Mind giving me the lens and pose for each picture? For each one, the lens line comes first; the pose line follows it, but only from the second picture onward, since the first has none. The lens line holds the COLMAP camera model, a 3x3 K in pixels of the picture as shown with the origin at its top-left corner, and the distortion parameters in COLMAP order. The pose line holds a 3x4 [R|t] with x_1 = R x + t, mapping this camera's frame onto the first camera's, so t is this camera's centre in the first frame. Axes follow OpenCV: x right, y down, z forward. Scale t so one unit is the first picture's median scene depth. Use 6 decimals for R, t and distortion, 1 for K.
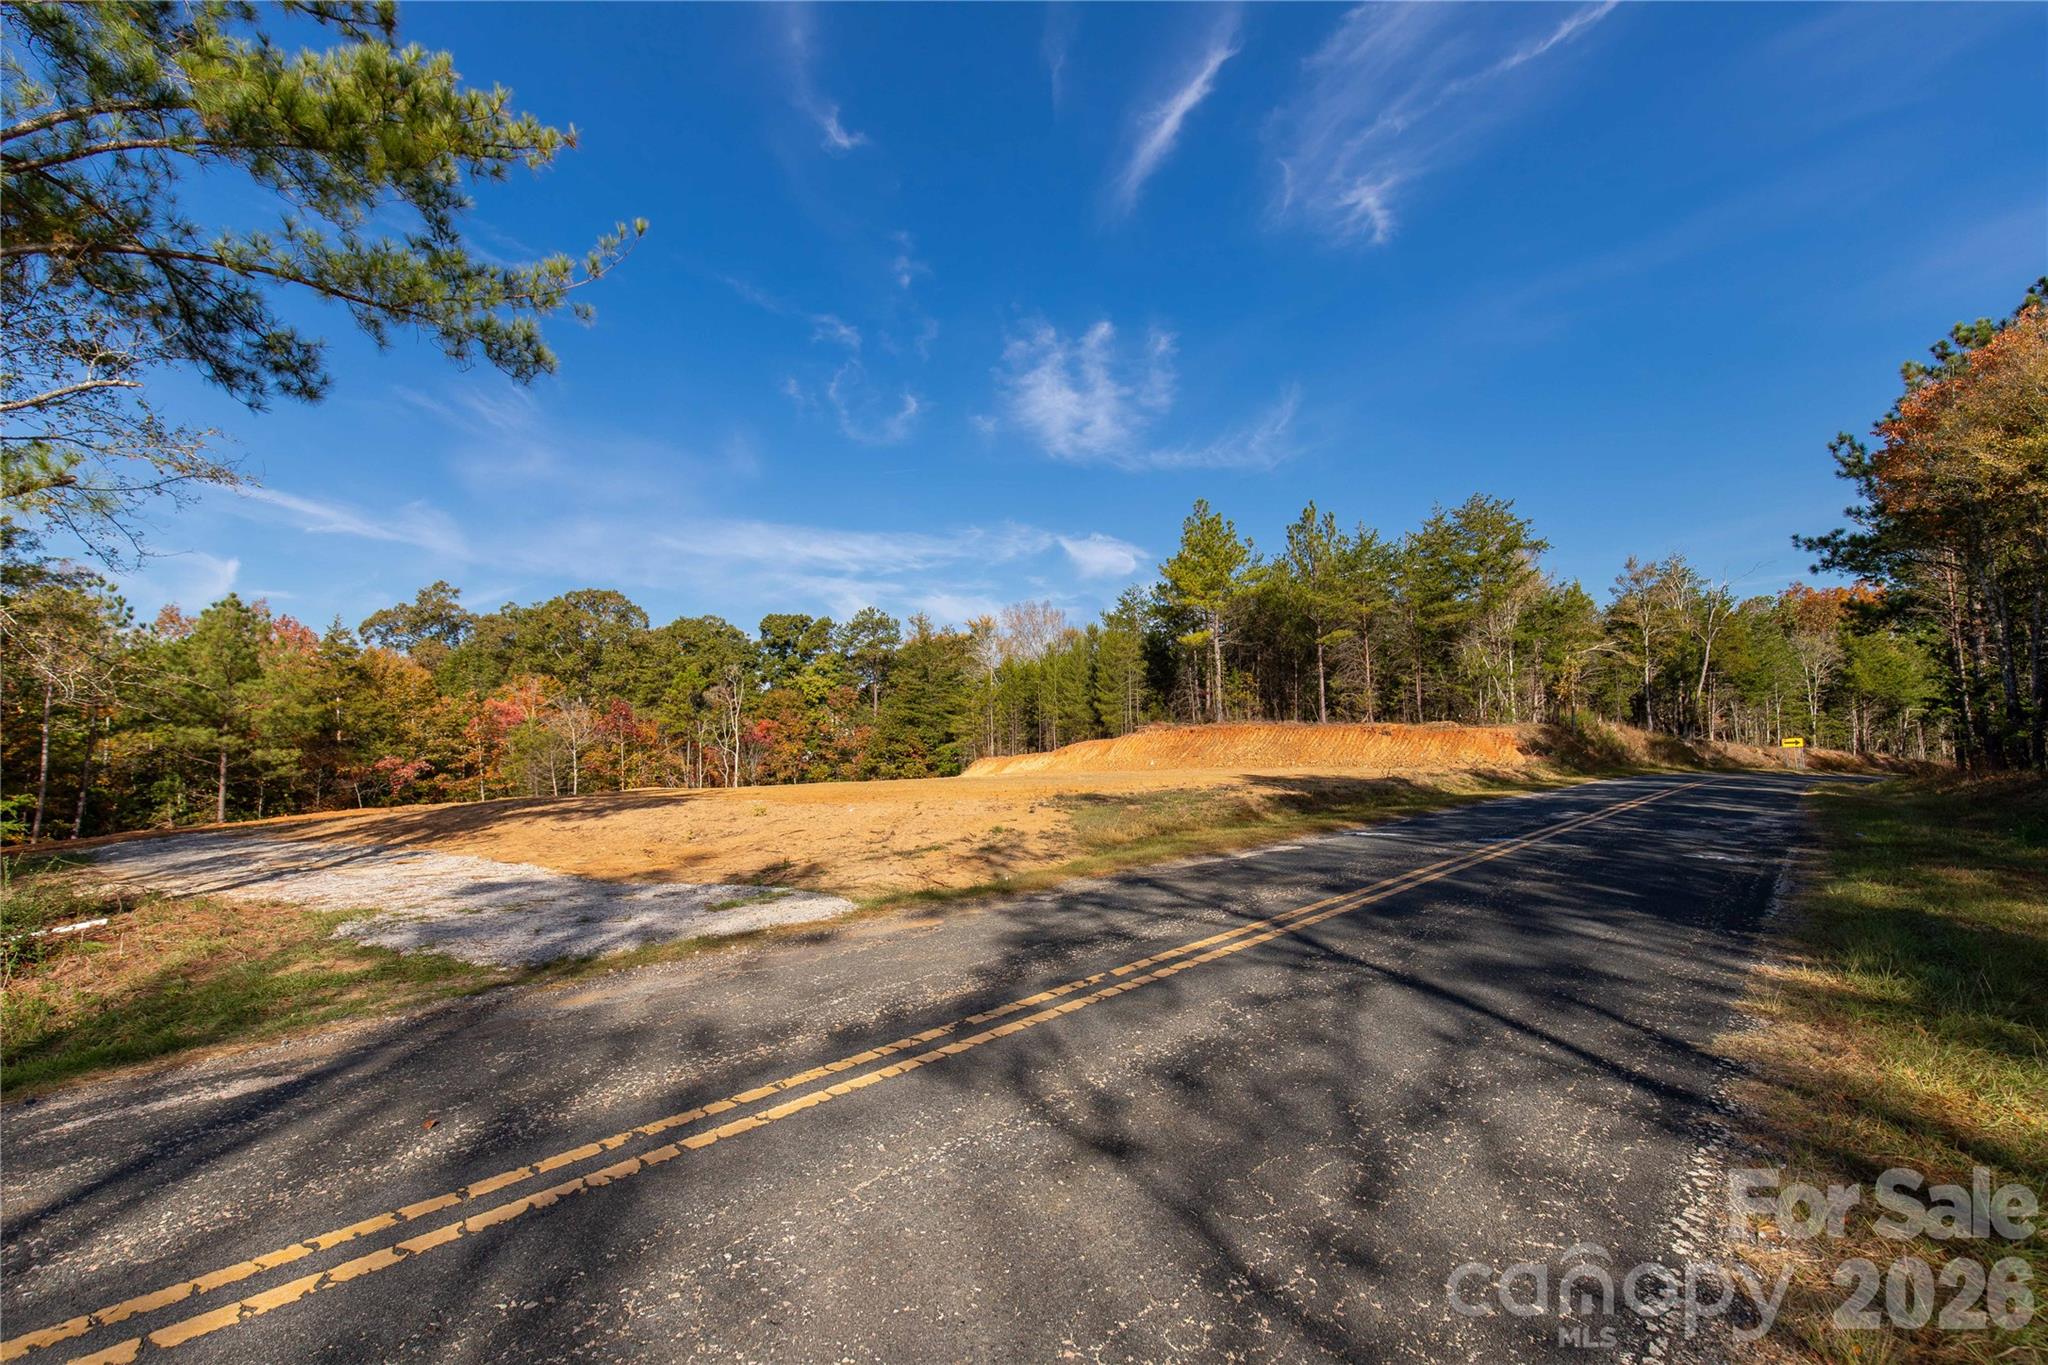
lens RADIAL K [[914.1, 0, 1018.2], [0, 914.1, 679.5], [0, 0, 1]] dist [-0.001835, -0.000102]
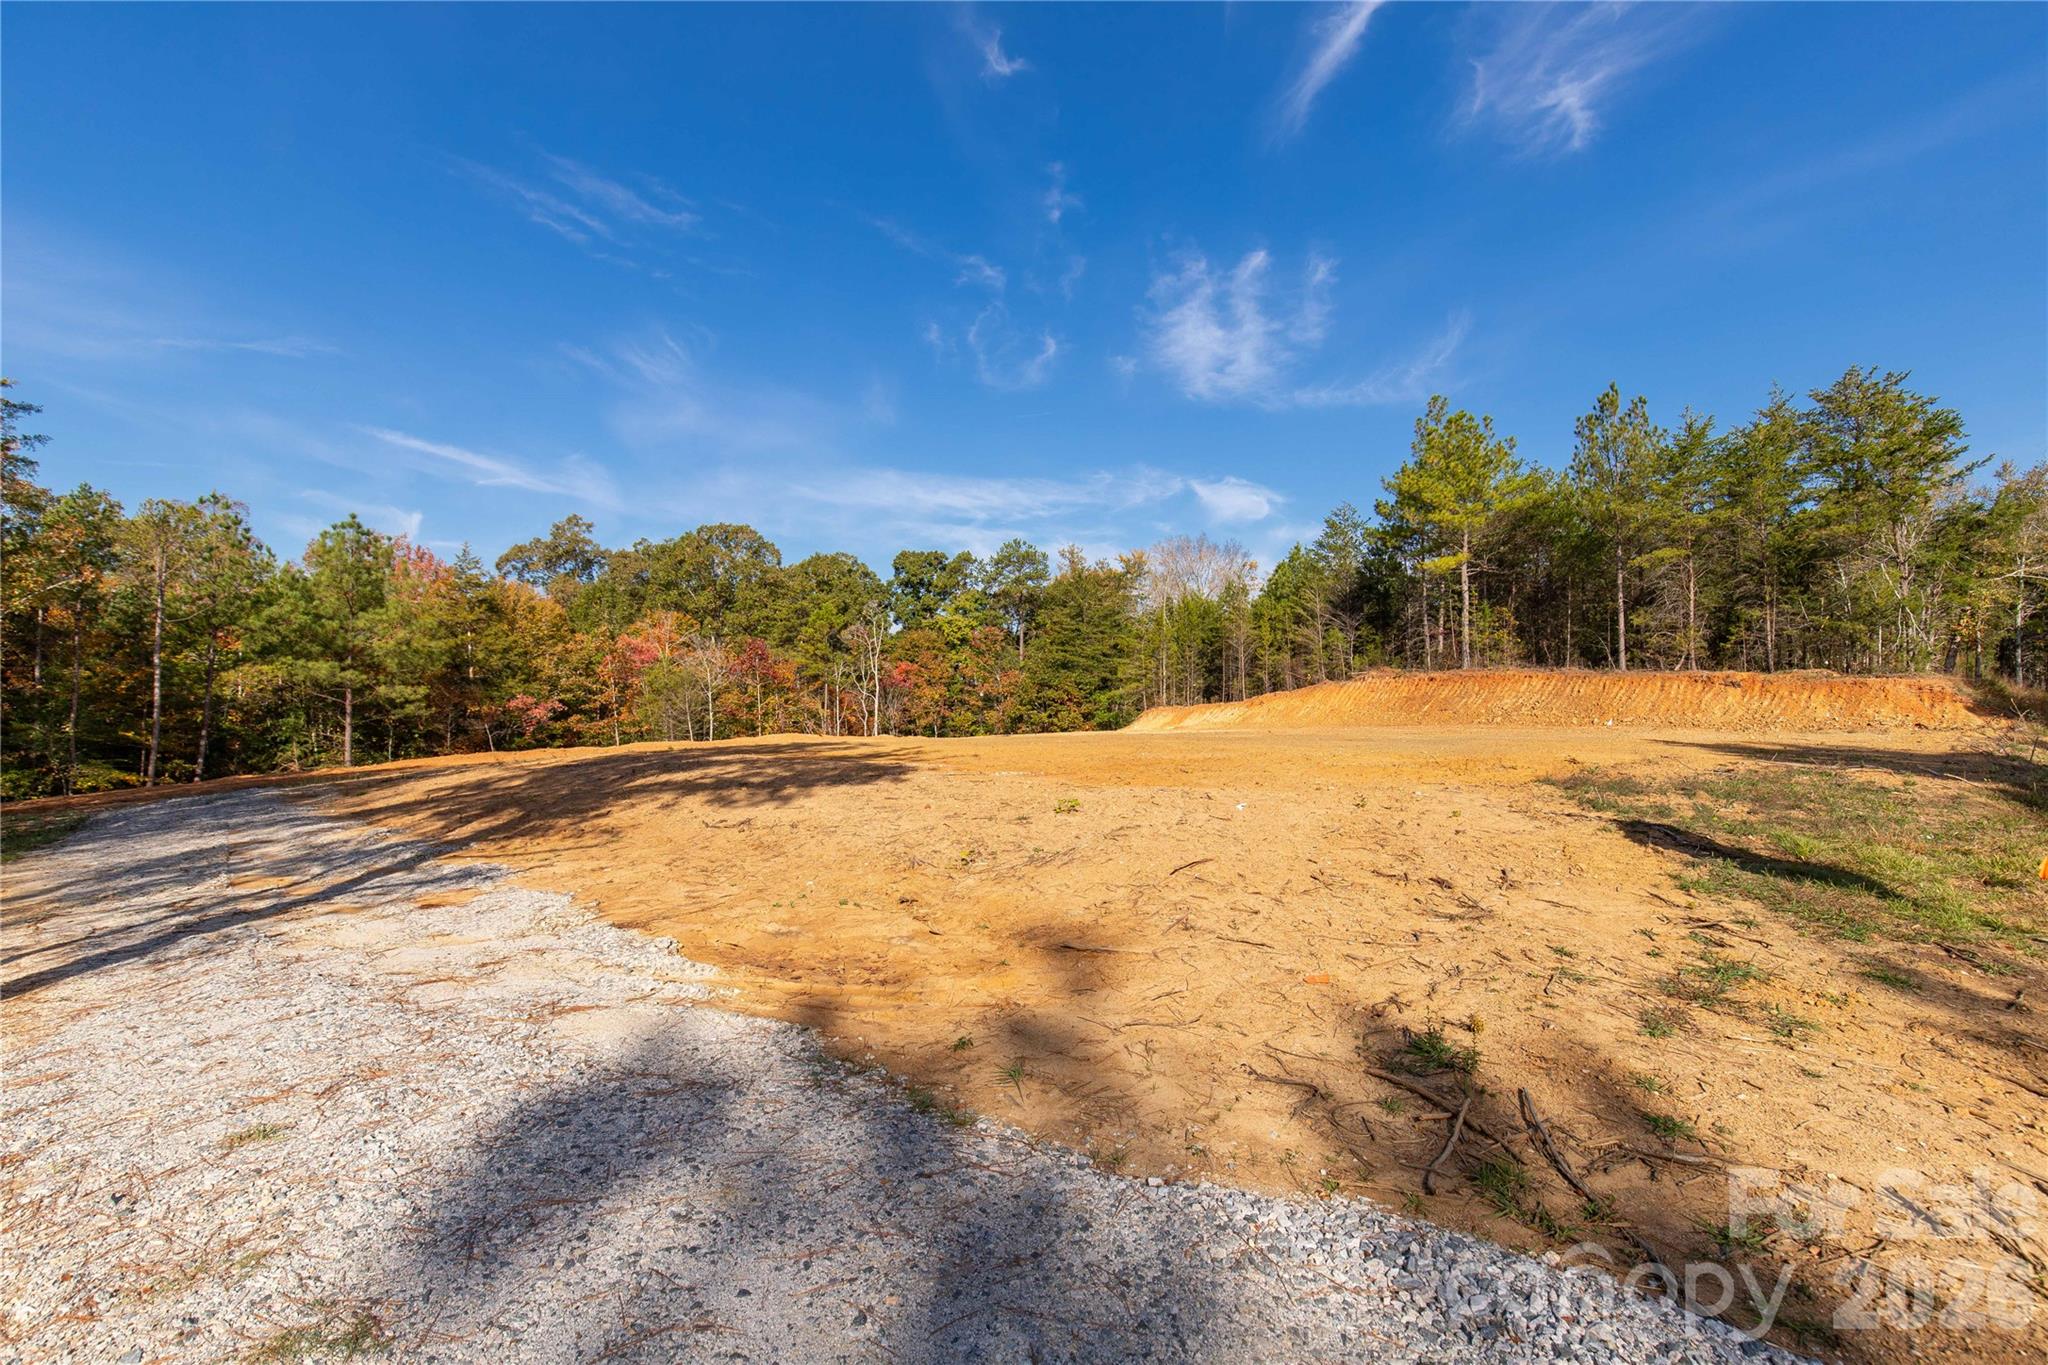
lens RADIAL K [[934.5, 0, 1018.7], [0, 934.5, 677.6], [0, 0, 1]] dist [0.000514, -0.000017]
pose [[0.991815, 0.012302, -0.127090, -0.057828], [-0.005299, 0.998456, 0.055289, 0.009370], [0.127574, -0.054163, 0.990349, 0.107983]]
